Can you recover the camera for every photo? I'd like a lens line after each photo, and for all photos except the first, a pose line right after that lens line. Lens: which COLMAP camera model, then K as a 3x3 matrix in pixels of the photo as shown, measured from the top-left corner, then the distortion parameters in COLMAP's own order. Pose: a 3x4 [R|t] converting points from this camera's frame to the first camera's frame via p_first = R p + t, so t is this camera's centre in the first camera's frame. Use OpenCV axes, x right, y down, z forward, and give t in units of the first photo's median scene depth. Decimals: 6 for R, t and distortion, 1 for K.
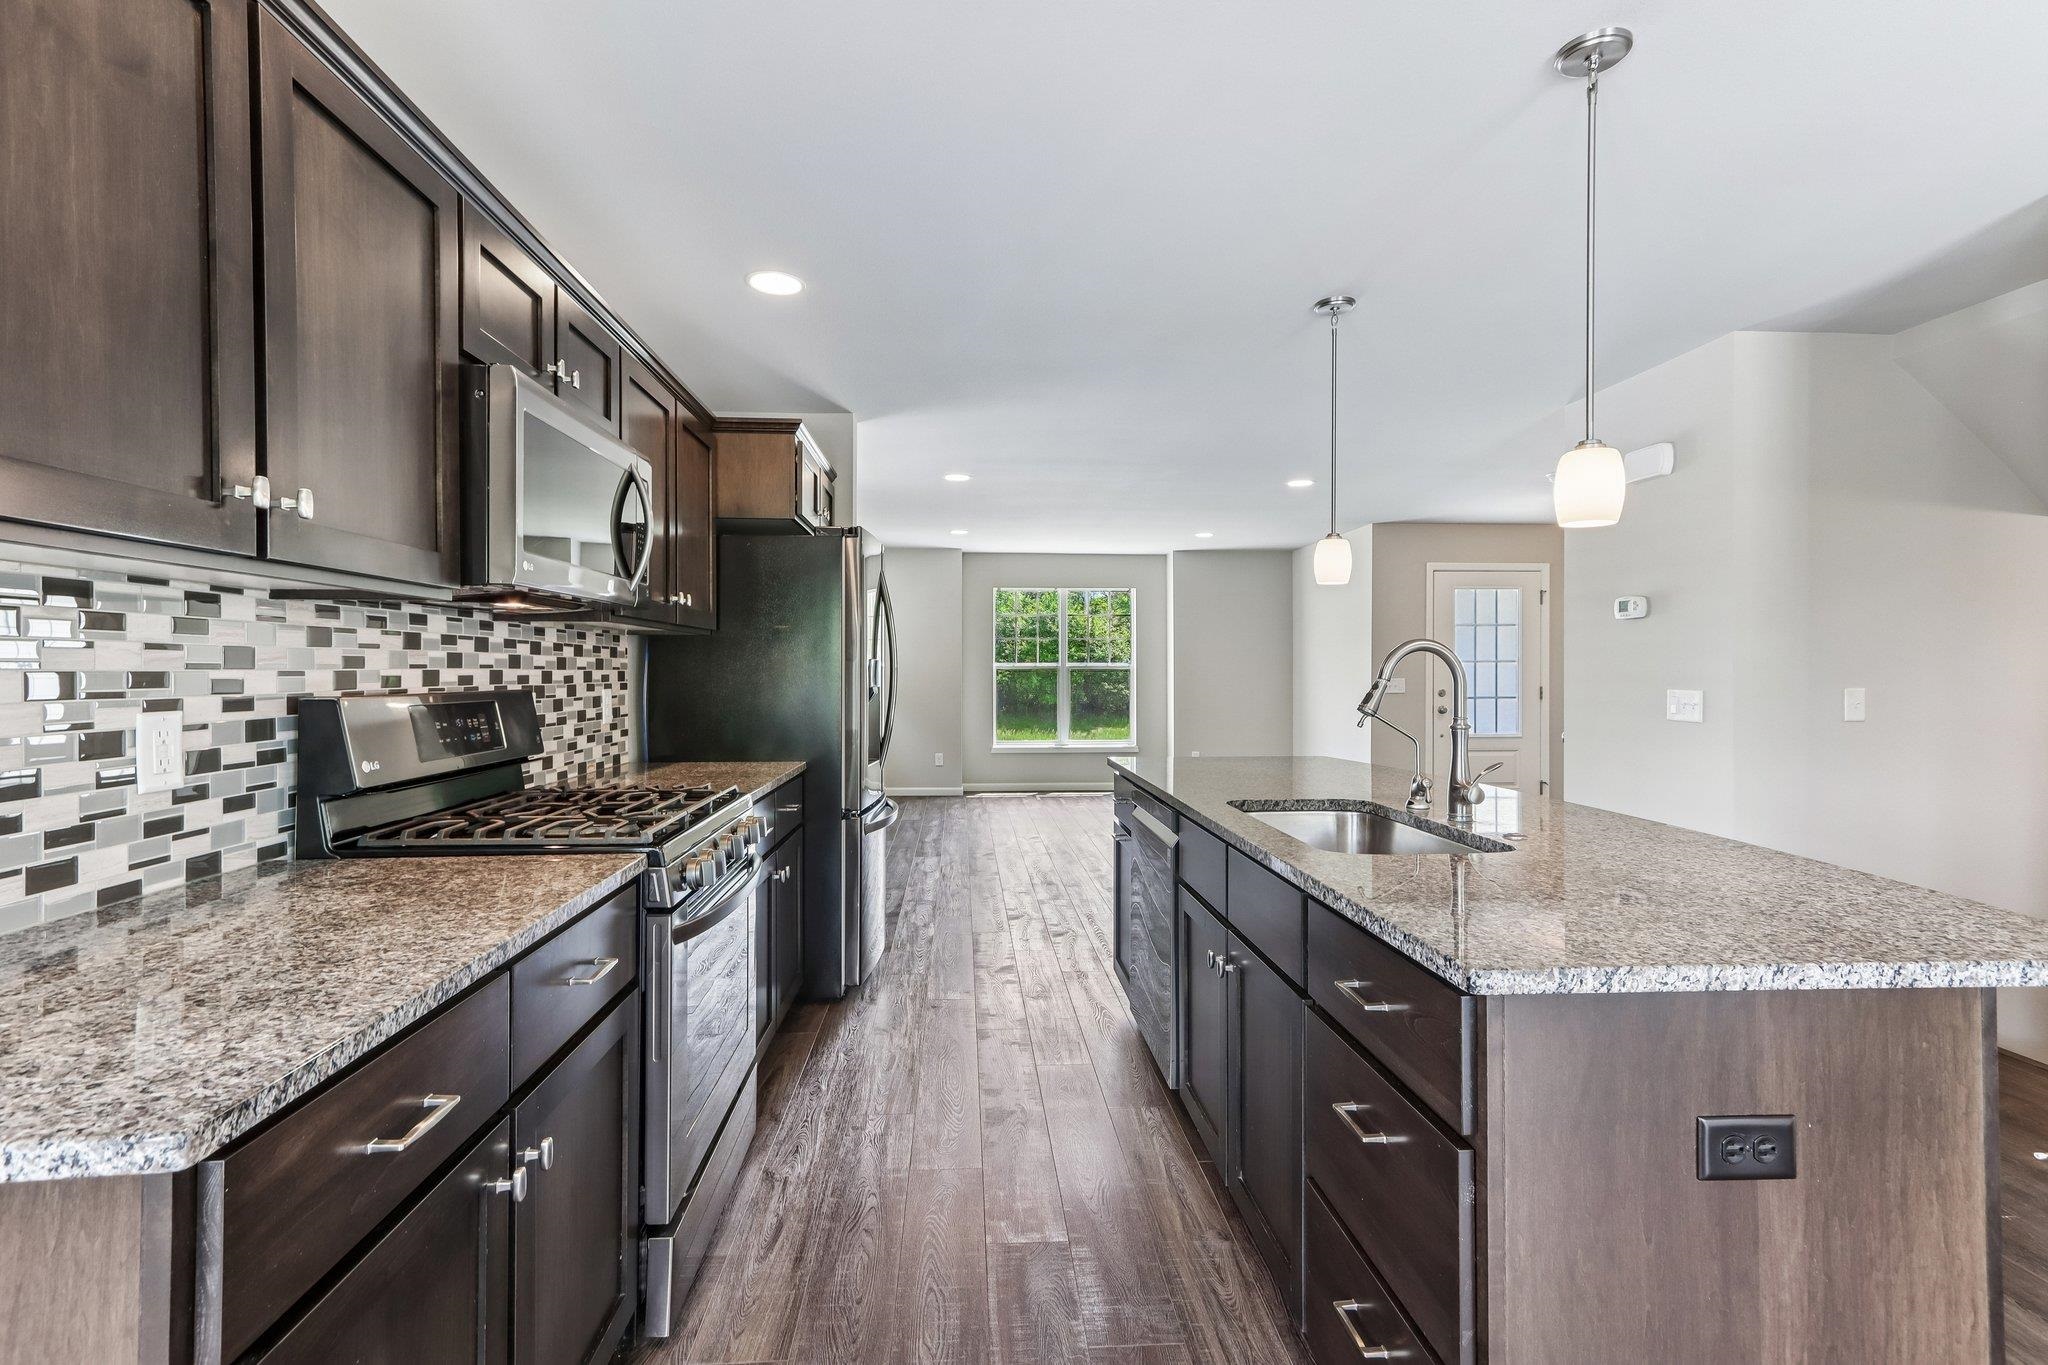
lens RADIAL K [[938.0, 0, 1023.7], [0, 938.0, 674.0], [0, 0, 1]] dist [0.016407, 0.000793]
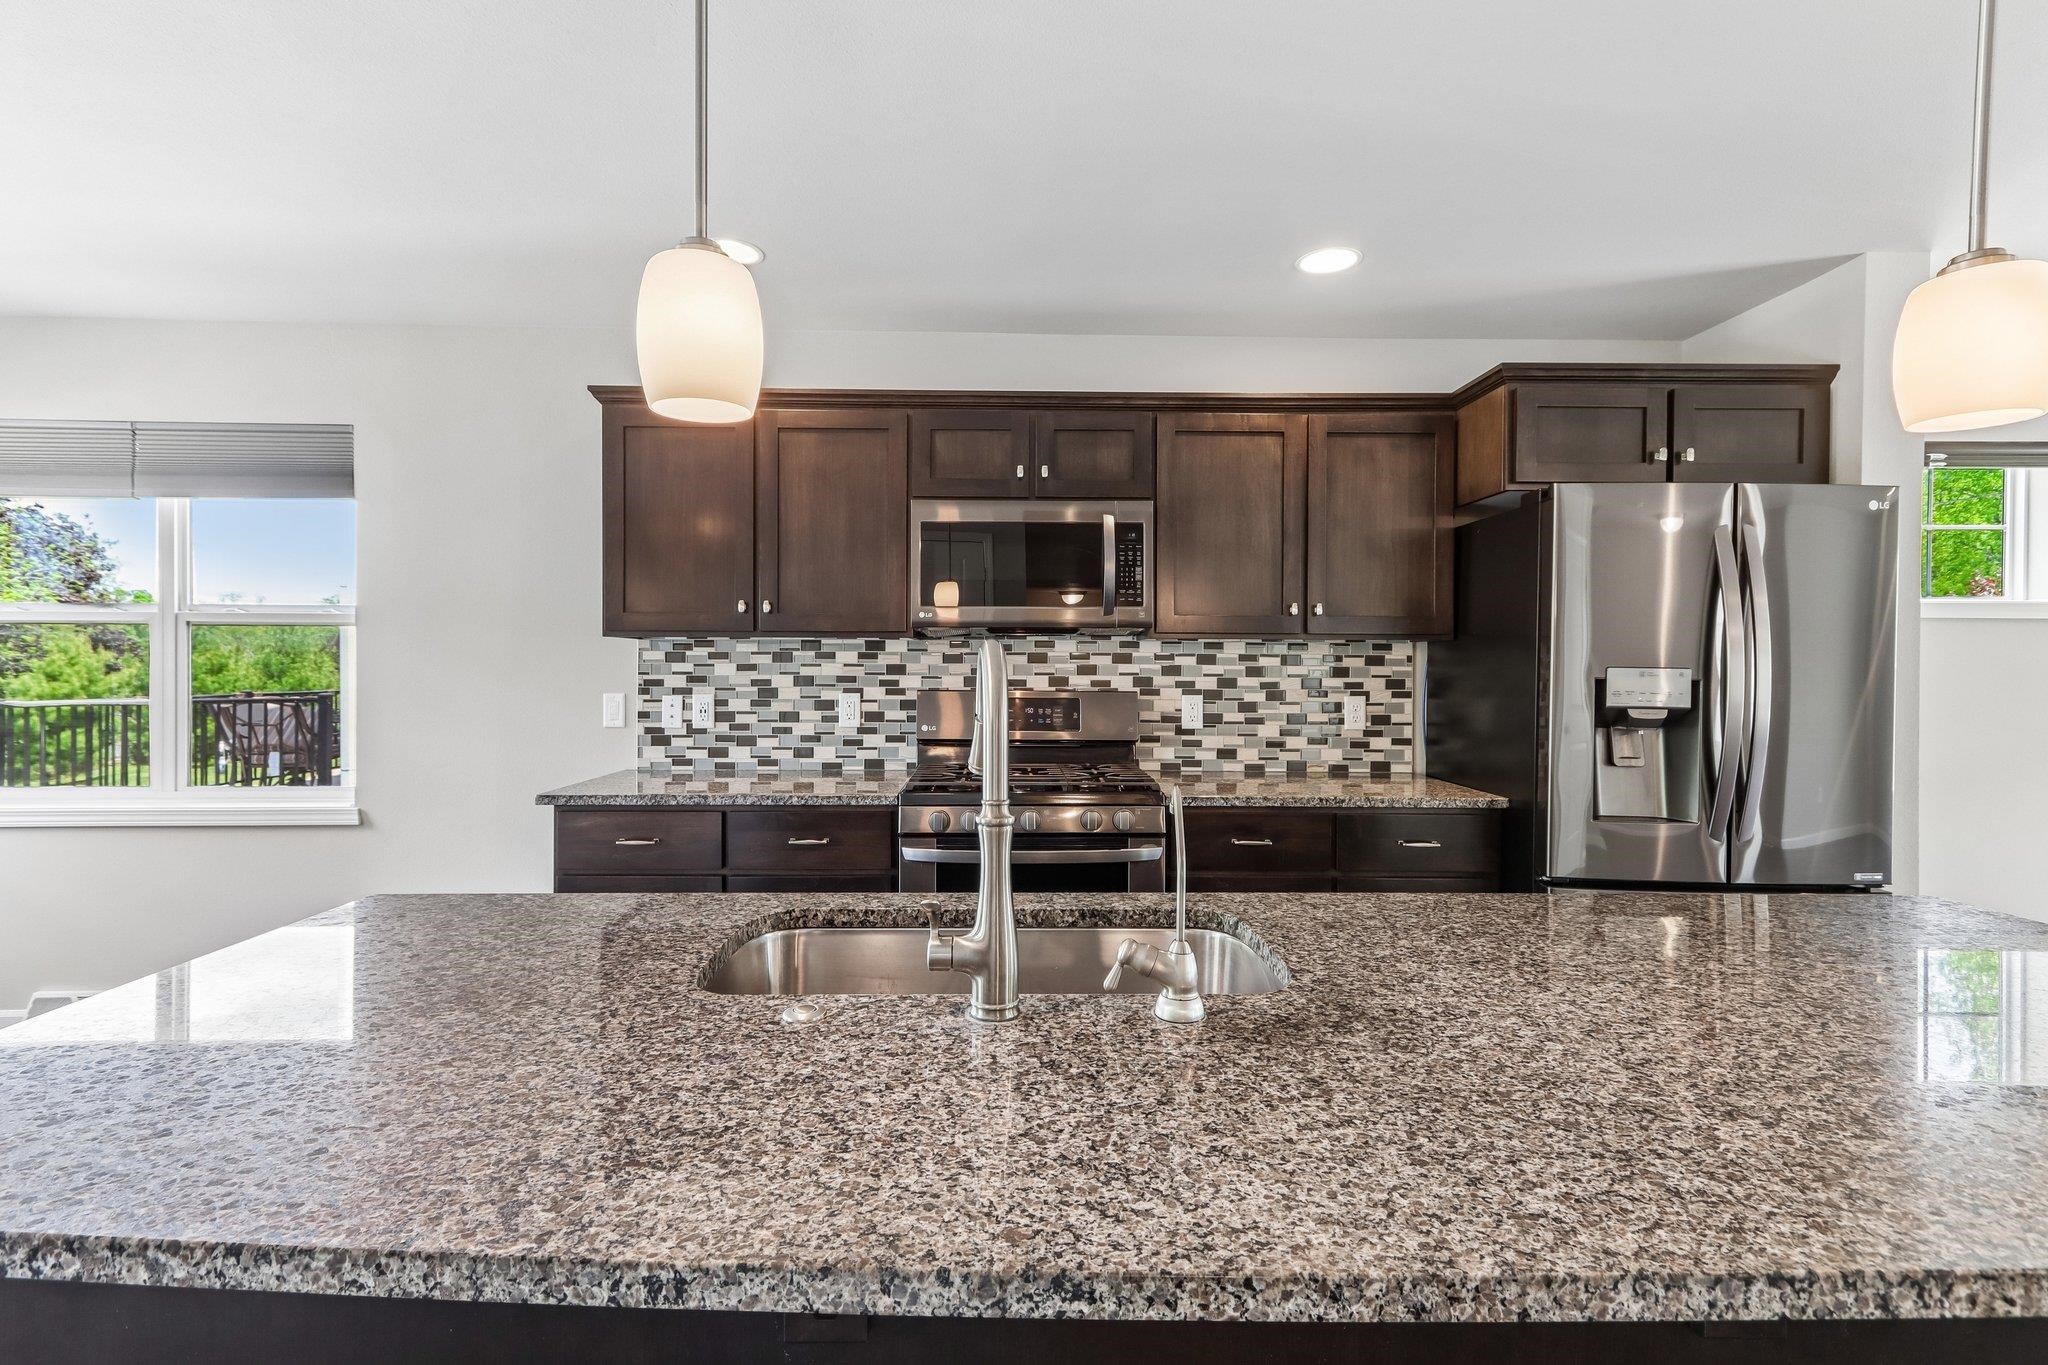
lens RADIAL K [[951.1, 0, 1016.4], [0, 951.1, 670.2], [0, 0, 1]] dist [-0.003318, 0.010227]
pose [[-0.055114, 0.005523, -0.998465, 1.123683], [-0.009729, 0.999934, 0.006068, -0.027807], [0.998433, 0.010049, -0.055057, 1.229849]]
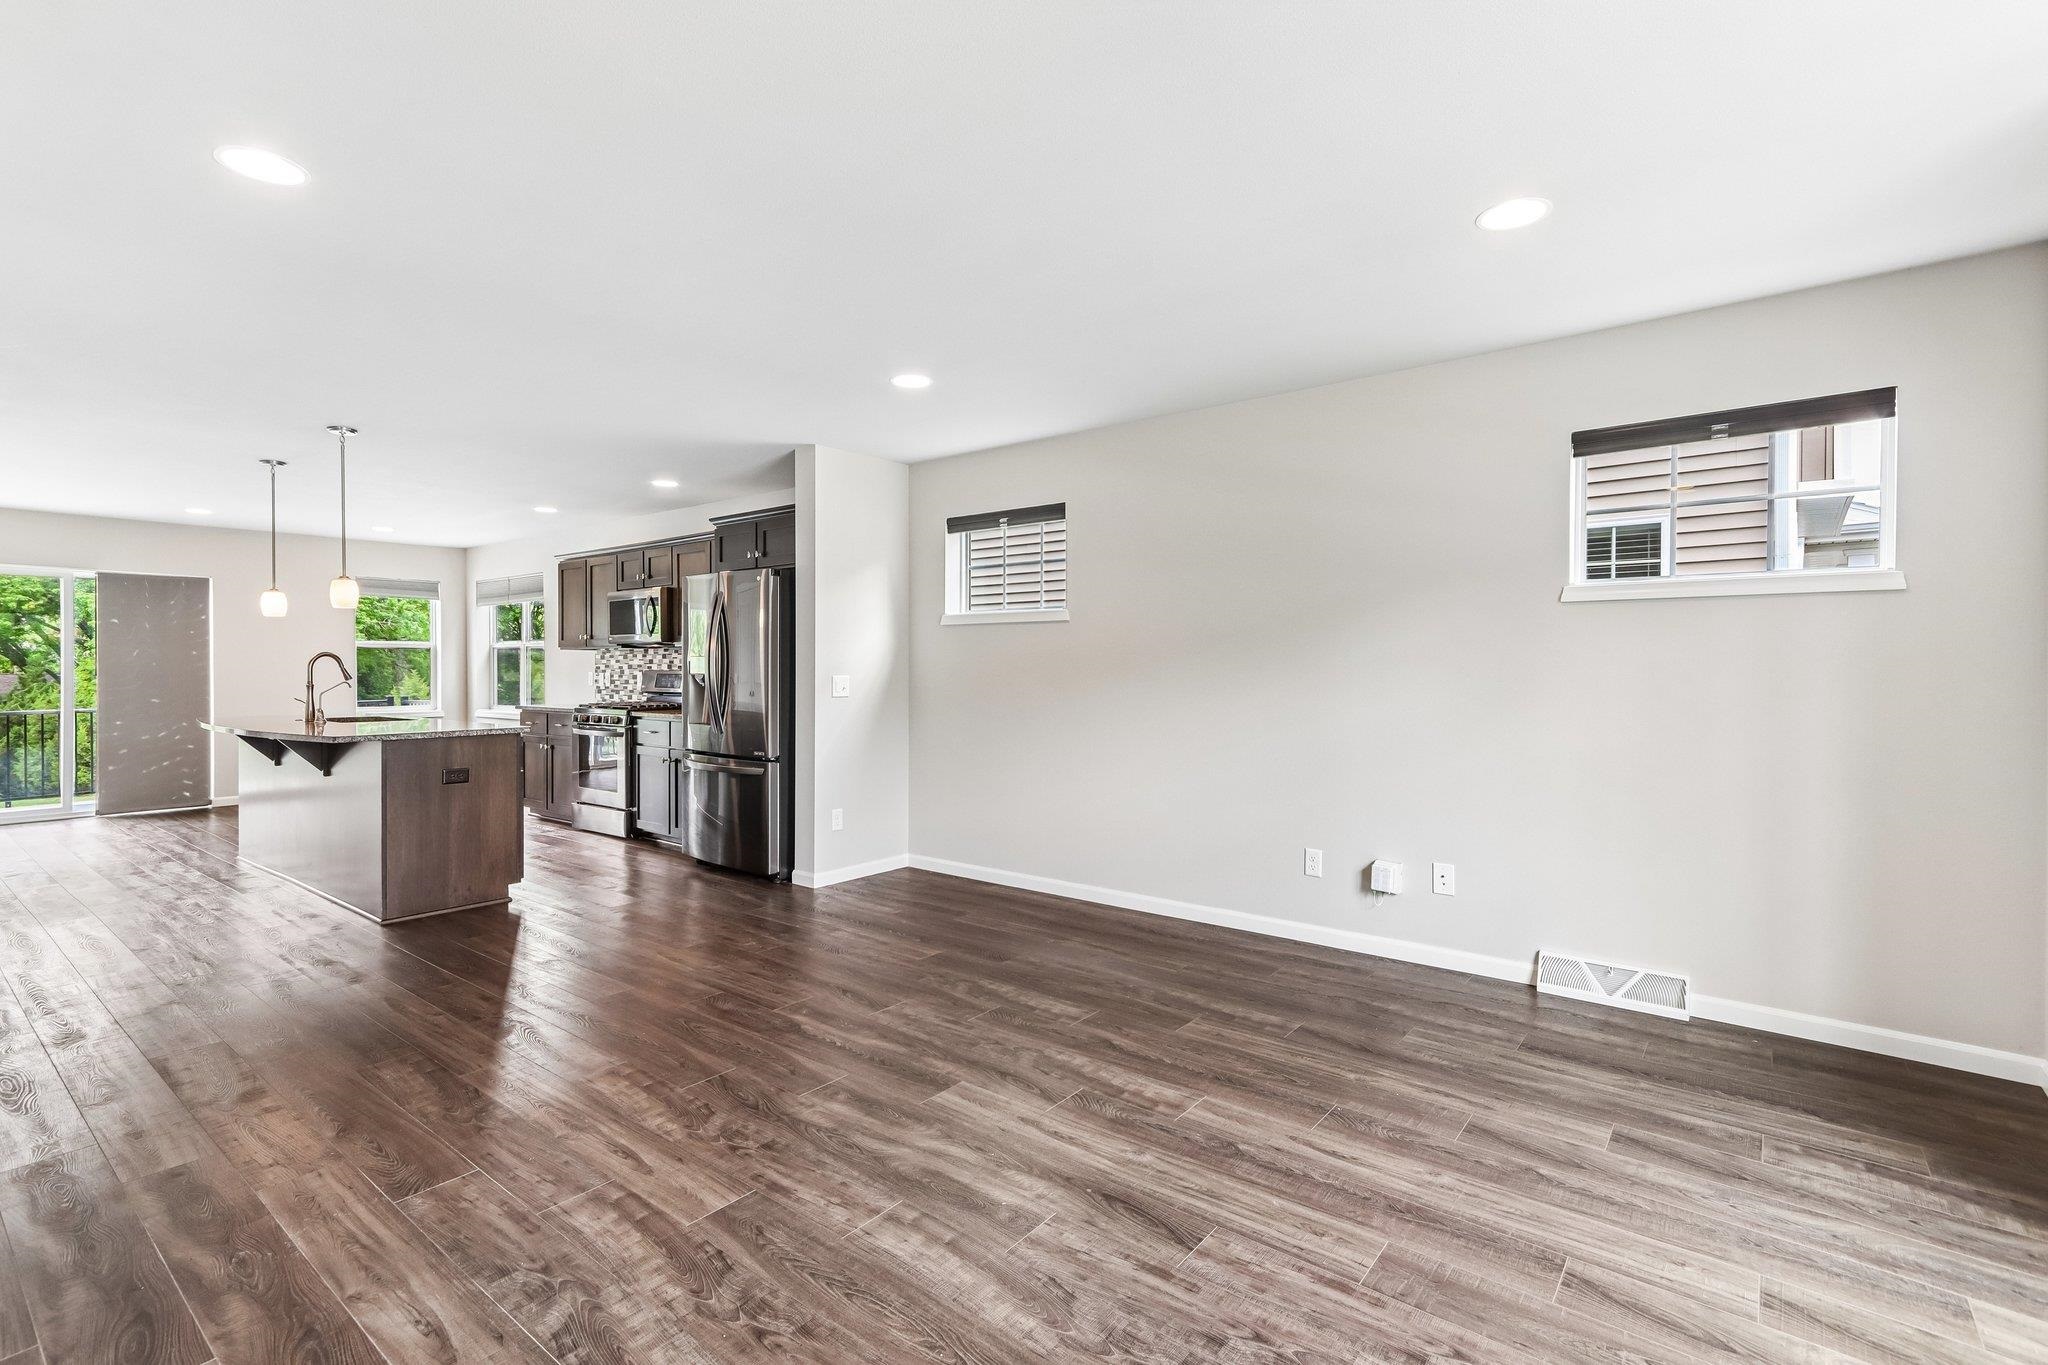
lens RADIAL K [[938.0, 0, 1023.7], [0, 938.0, 674.0], [0, 0, 1]] dist [0.016407, 0.000793]
pose [[-0.678473, 0.011712, -0.734532, 1.241493], [0.001154, 0.999889, 0.014877, -0.021037], [0.734624, 0.009246, -0.678411, 5.006041]]
